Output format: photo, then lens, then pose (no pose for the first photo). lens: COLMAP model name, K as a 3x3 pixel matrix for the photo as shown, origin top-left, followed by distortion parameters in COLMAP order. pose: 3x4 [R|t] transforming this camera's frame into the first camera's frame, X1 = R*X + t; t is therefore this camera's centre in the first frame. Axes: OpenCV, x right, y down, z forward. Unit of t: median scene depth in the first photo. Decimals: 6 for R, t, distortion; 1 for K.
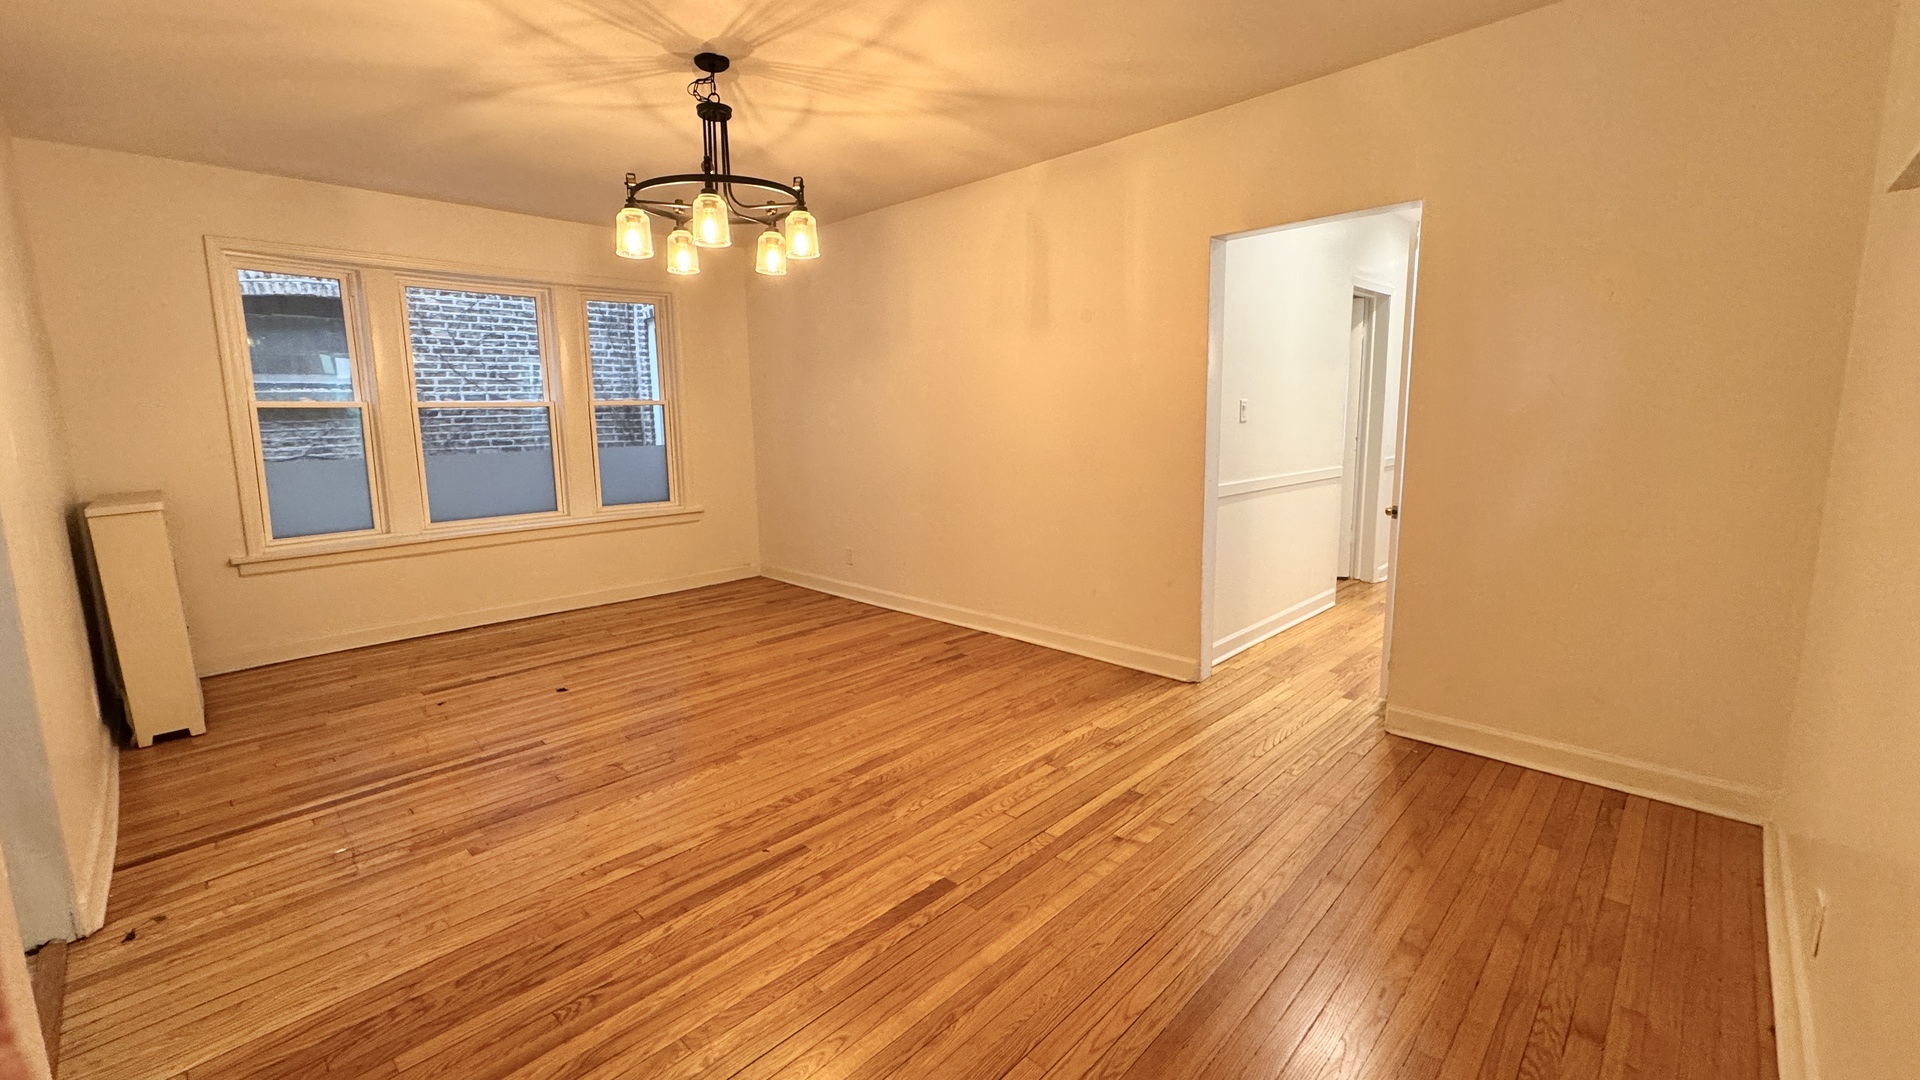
lens RADIAL K [[767.9, 0, 953.5], [0, 767.9, 526.7], [0, 0, 1]] dist [-0.001827, 0.000083]
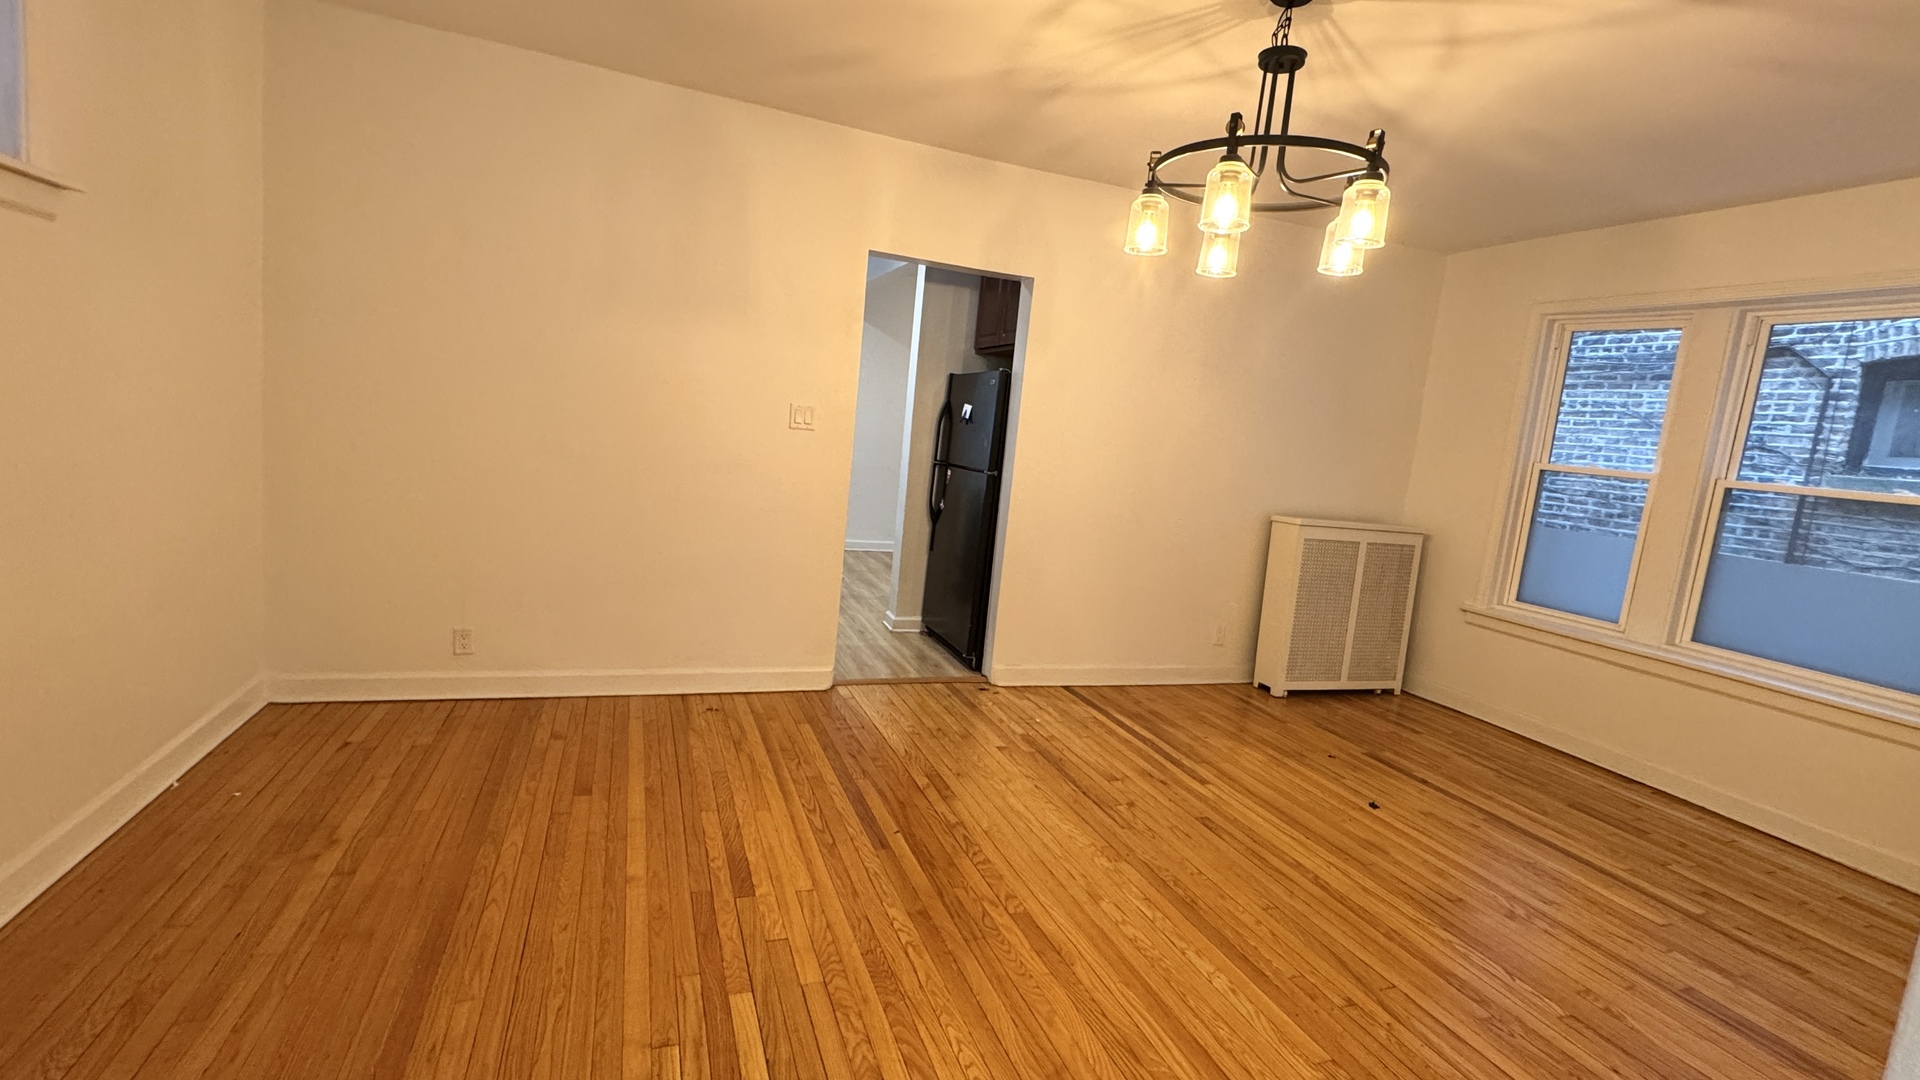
lens RADIAL K [[864.6, 0, 954.5], [0, 864.6, 541.7], [0, 0, 1]] dist [-0.001783, 0.000072]
pose [[-0.438166, 0.096907, -0.893655, 0.580371], [-0.225002, 0.950699, 0.213413, -0.181606], [0.870279, 0.294584, -0.394760, 1.093654]]
